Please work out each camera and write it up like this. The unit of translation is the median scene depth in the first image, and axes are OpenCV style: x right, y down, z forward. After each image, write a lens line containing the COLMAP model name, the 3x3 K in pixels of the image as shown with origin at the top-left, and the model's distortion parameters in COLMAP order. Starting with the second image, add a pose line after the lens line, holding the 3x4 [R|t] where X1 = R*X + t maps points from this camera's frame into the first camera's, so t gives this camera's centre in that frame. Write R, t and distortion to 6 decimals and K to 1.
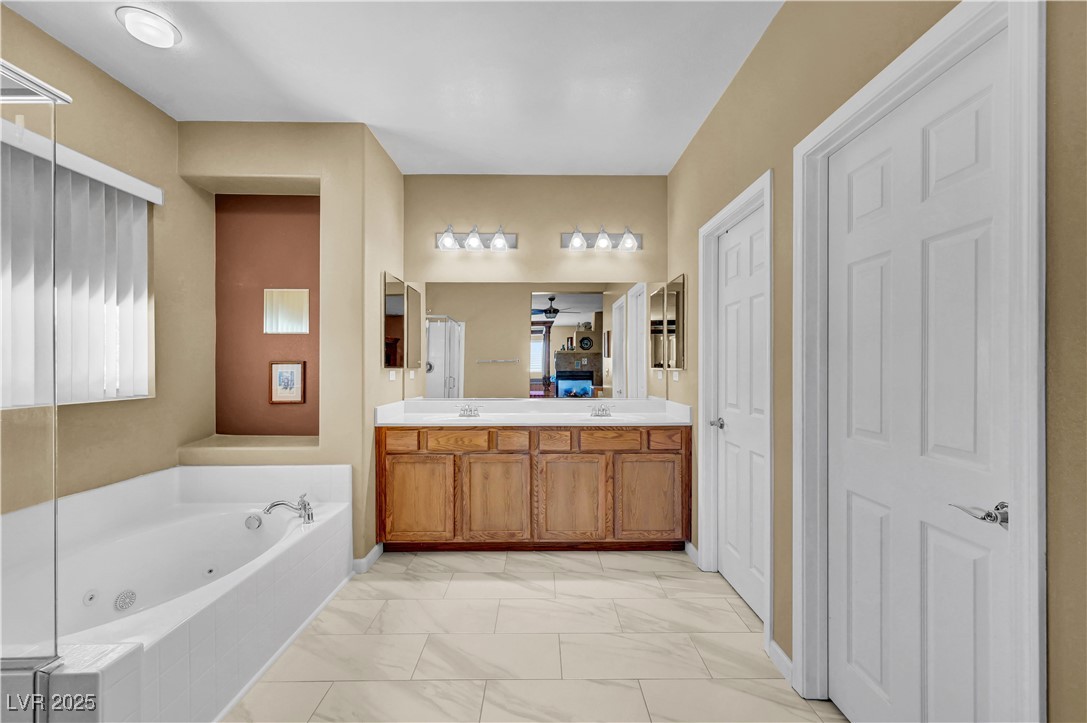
lens RADIAL K [[438.6, 0, 551.5], [0, 438.6, 364.8], [0, 0, 1]] dist [0.000131, -0.000577]
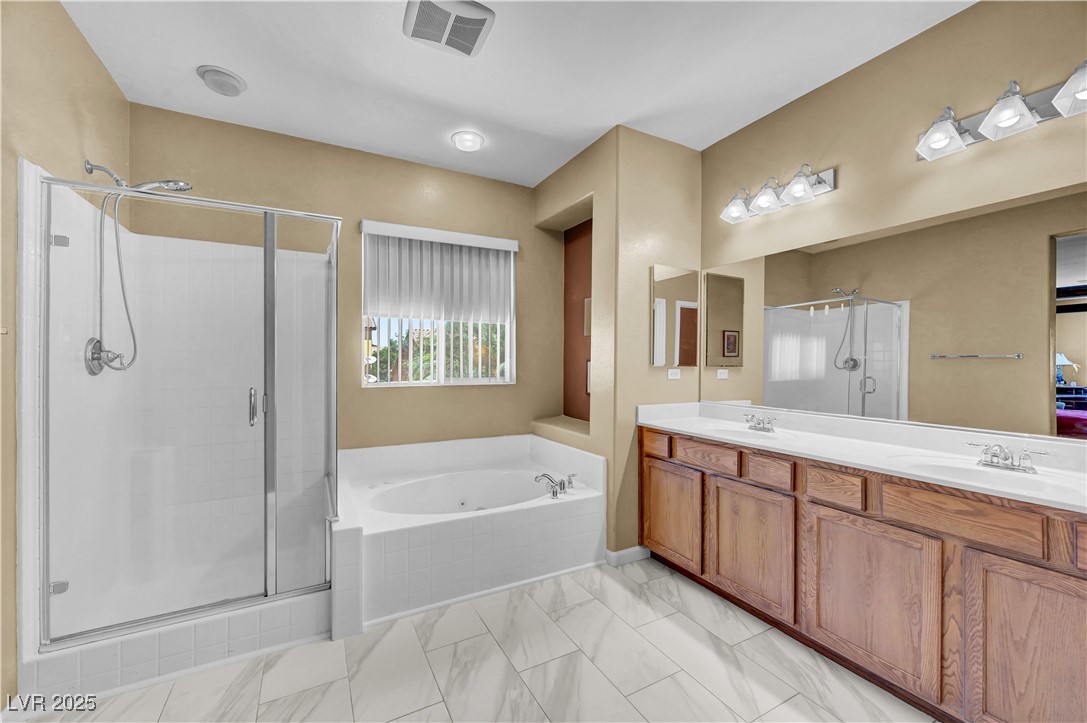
lens RADIAL K [[438.6, 0, 547.5], [0, 438.6, 359.7], [0, 0, 1]] dist [0.000131, -0.000577]
pose [[0.455856, 0.002156, -0.890051, 0.378700], [-0.002375, 0.999996, 0.001206, -0.007042], [0.890050, 0.001564, 0.455860, 0.365646]]
